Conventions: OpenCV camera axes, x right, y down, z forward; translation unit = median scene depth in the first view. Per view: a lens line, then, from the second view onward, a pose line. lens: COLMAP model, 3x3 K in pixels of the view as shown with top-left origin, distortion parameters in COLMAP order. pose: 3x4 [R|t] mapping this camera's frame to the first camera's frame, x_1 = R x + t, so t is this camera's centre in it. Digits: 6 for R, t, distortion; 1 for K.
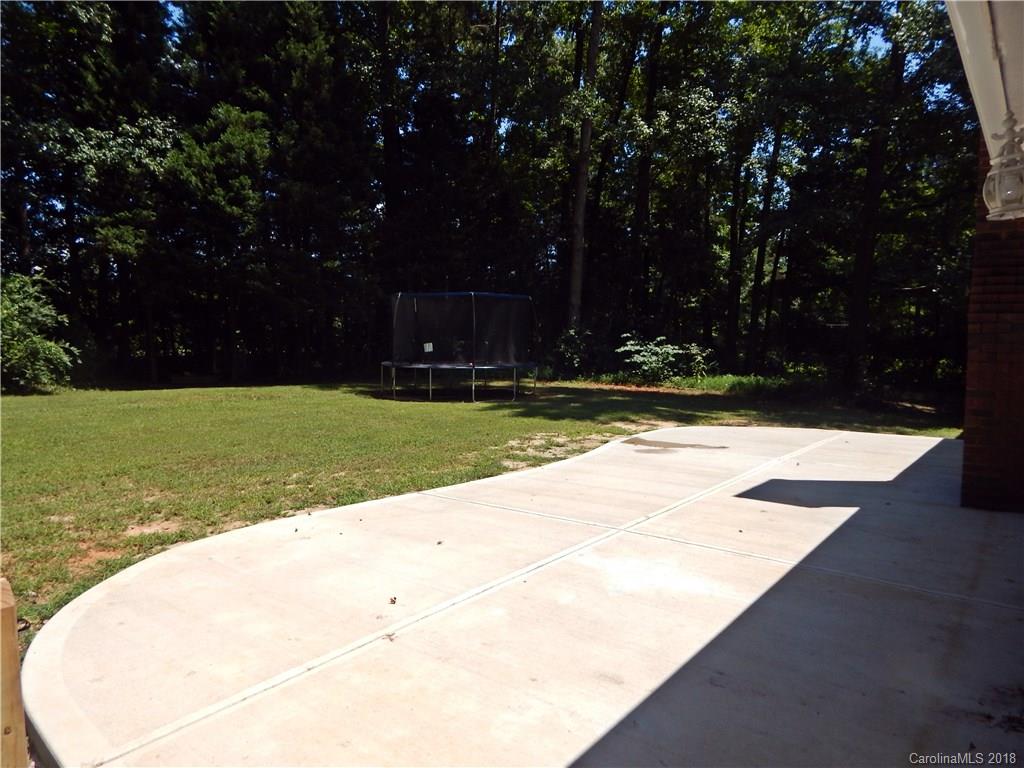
lens RADIAL K [[683.7, 0, 510.0], [0, 683.7, 390.7], [0, 0, 1]] dist [-0.002197, -0.001153]
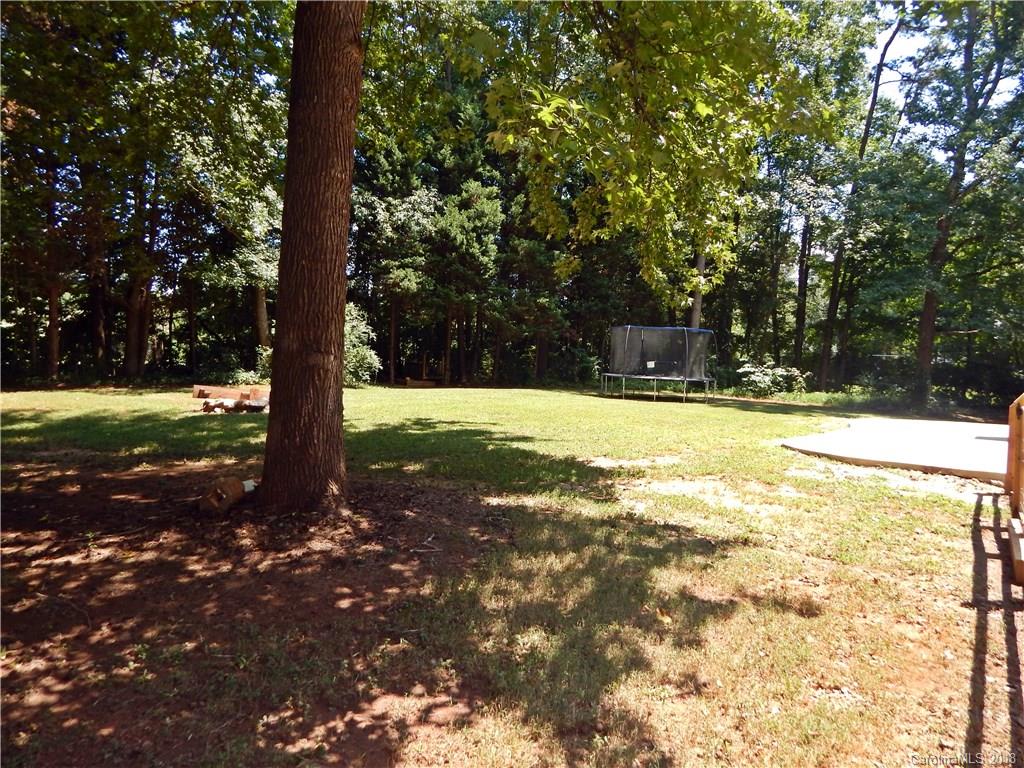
lens RADIAL K [[683.7, 0, 513.9], [0, 683.7, 376.8], [0, 0, 1]] dist [-0.002197, -0.001153]
pose [[0.999002, 0.030592, 0.032536, -0.366079], [-0.028991, 0.998397, -0.048608, 0.032772], [-0.033971, 0.047616, 0.998288, -0.338708]]
